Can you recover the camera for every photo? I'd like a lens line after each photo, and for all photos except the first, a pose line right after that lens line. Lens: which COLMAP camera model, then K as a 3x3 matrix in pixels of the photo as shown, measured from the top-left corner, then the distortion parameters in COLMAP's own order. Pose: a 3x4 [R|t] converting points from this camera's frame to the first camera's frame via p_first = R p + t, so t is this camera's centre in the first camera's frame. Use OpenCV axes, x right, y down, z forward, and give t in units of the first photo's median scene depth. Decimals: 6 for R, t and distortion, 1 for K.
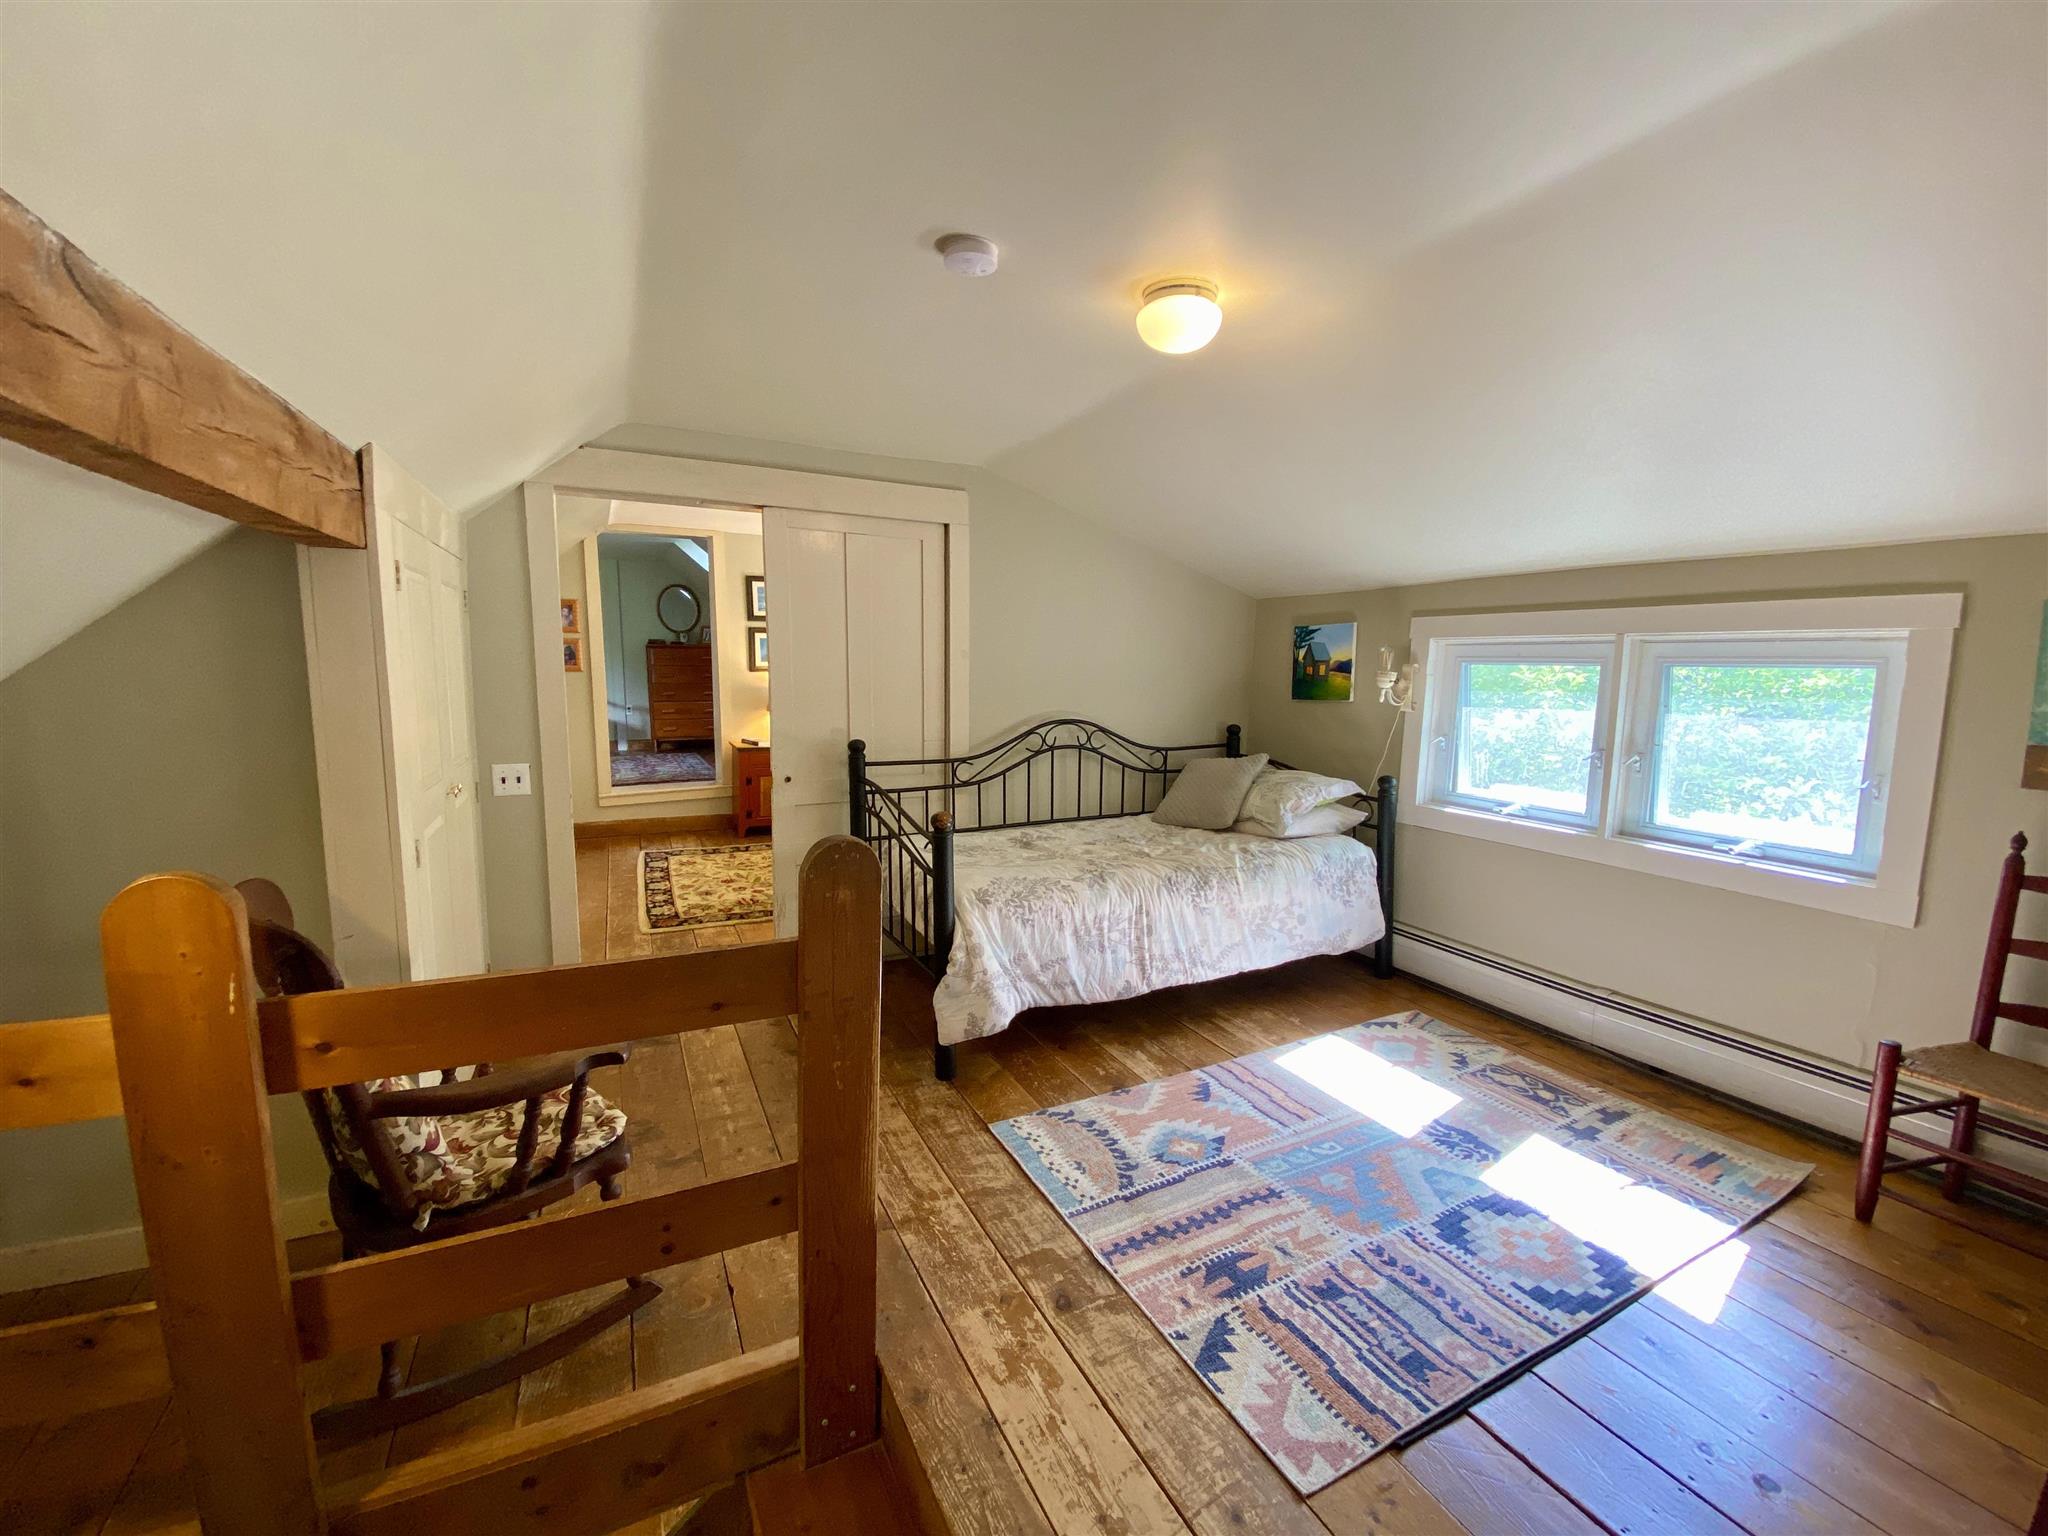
lens RADIAL K [[847.3, 0, 1031.3], [0, 847.3, 772.1], [0, 0, 1]] dist [-0.001352, -0.000888]
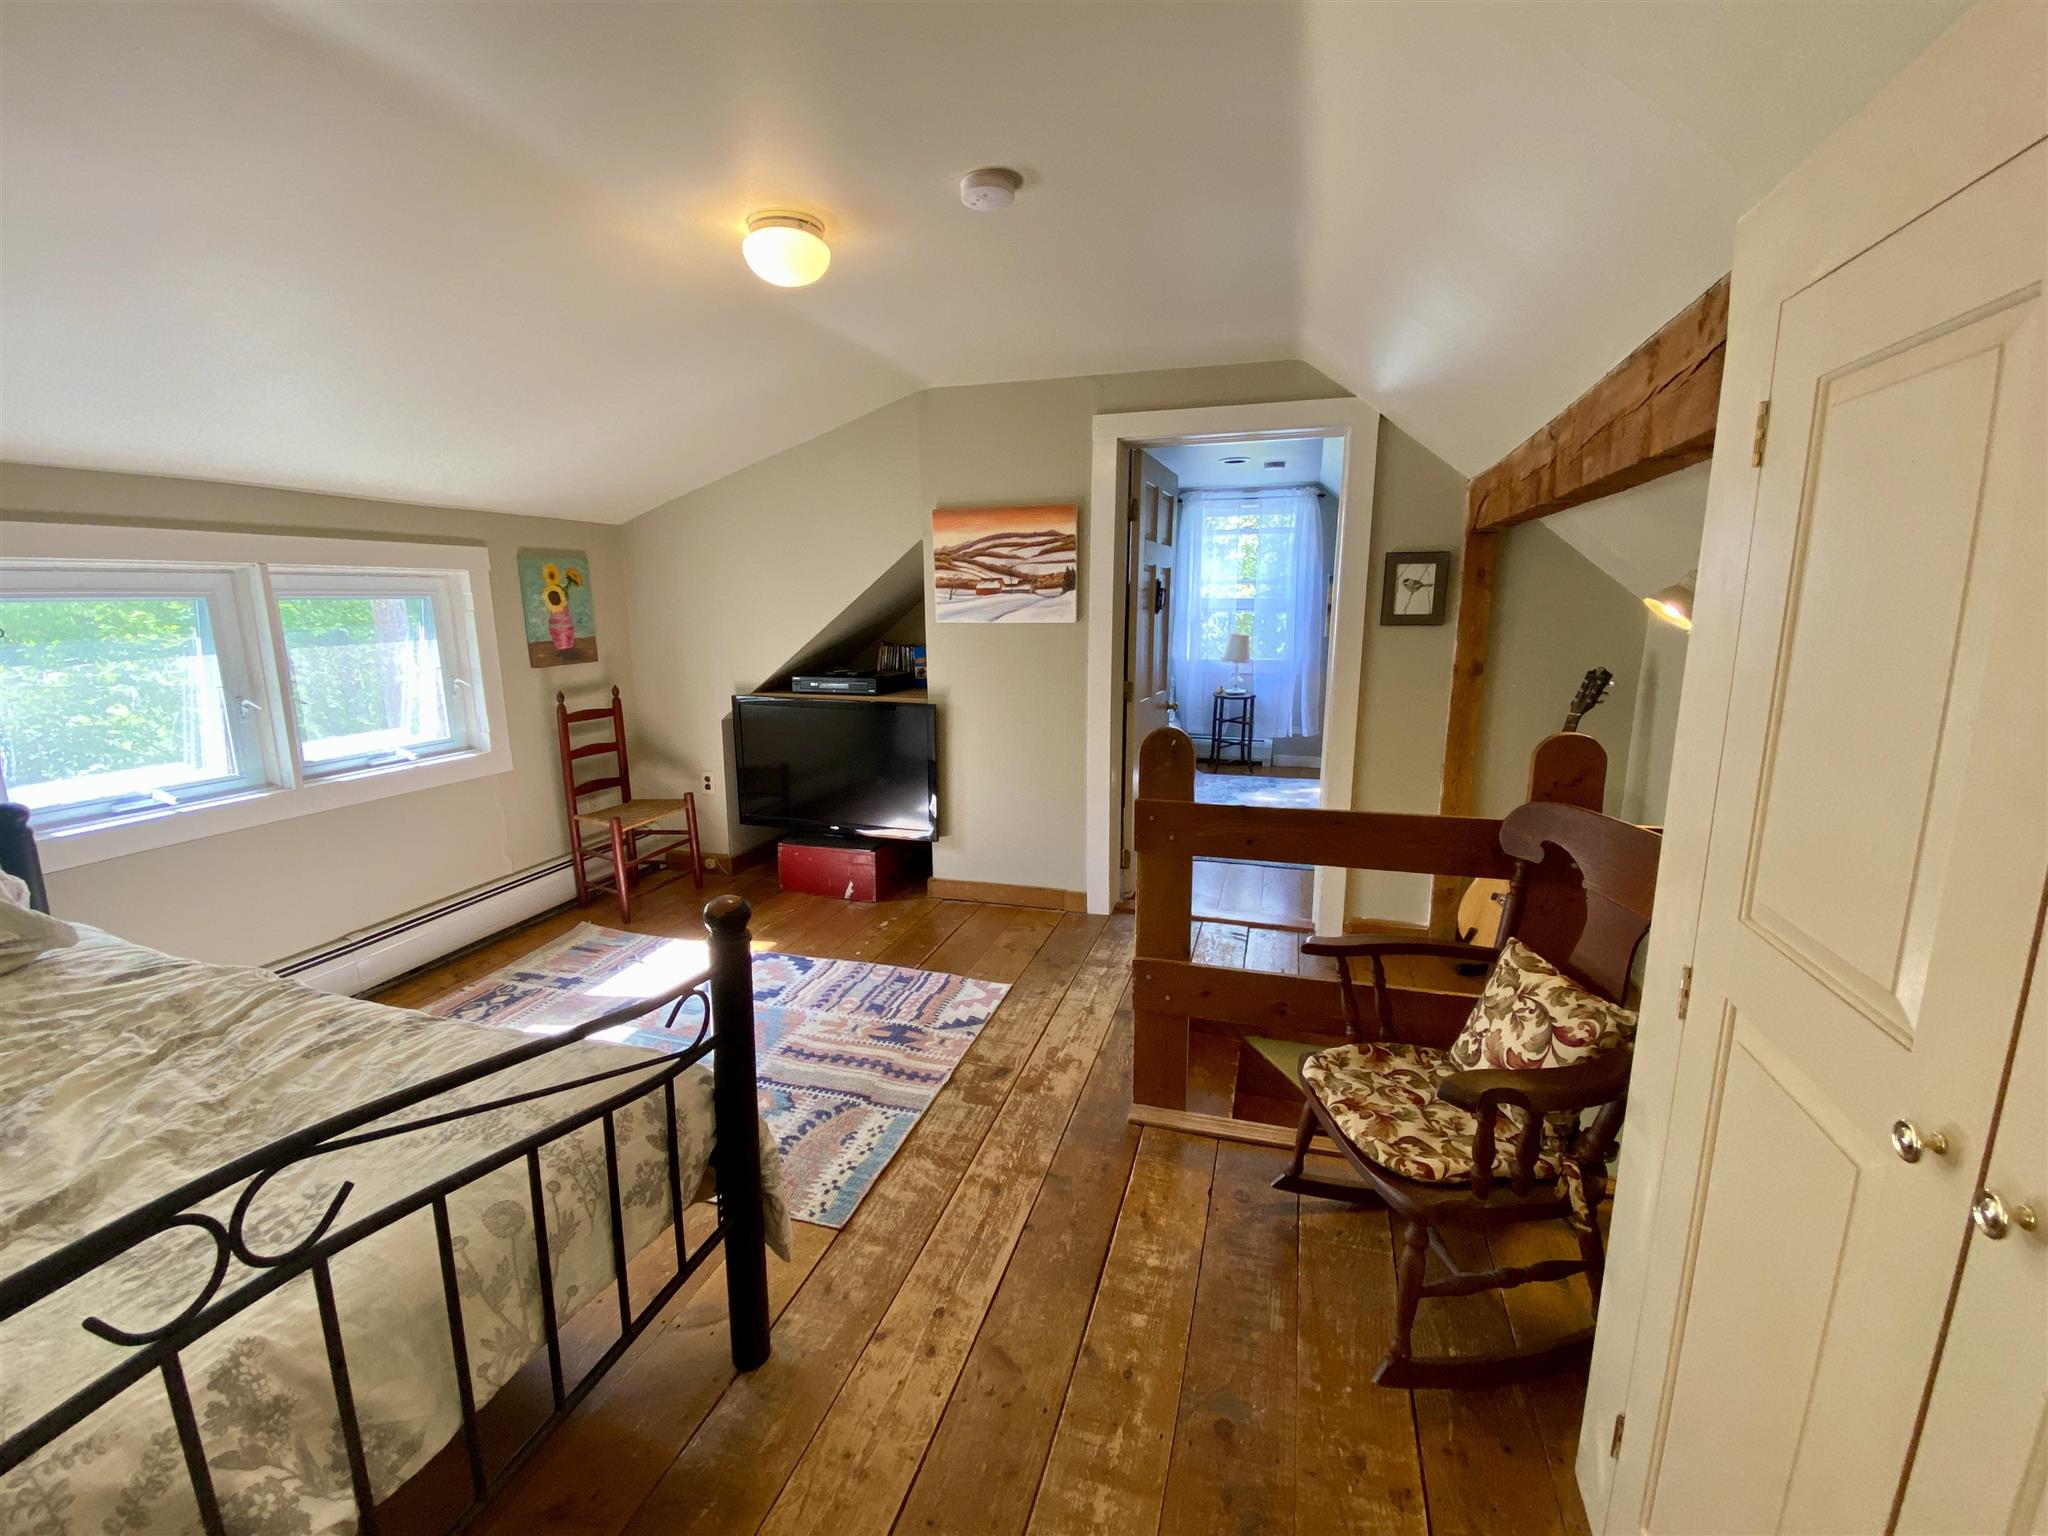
lens RADIAL K [[847.3, 0, 1032.5], [0, 847.3, 760.3], [0, 0, 1]] dist [-0.001352, -0.000888]
pose [[-0.722816, -0.139365, 0.676841, -0.712895], [0.085068, 0.954058, 0.287291, -0.203174], [-0.685784, 0.265236, -0.677754, 1.468128]]
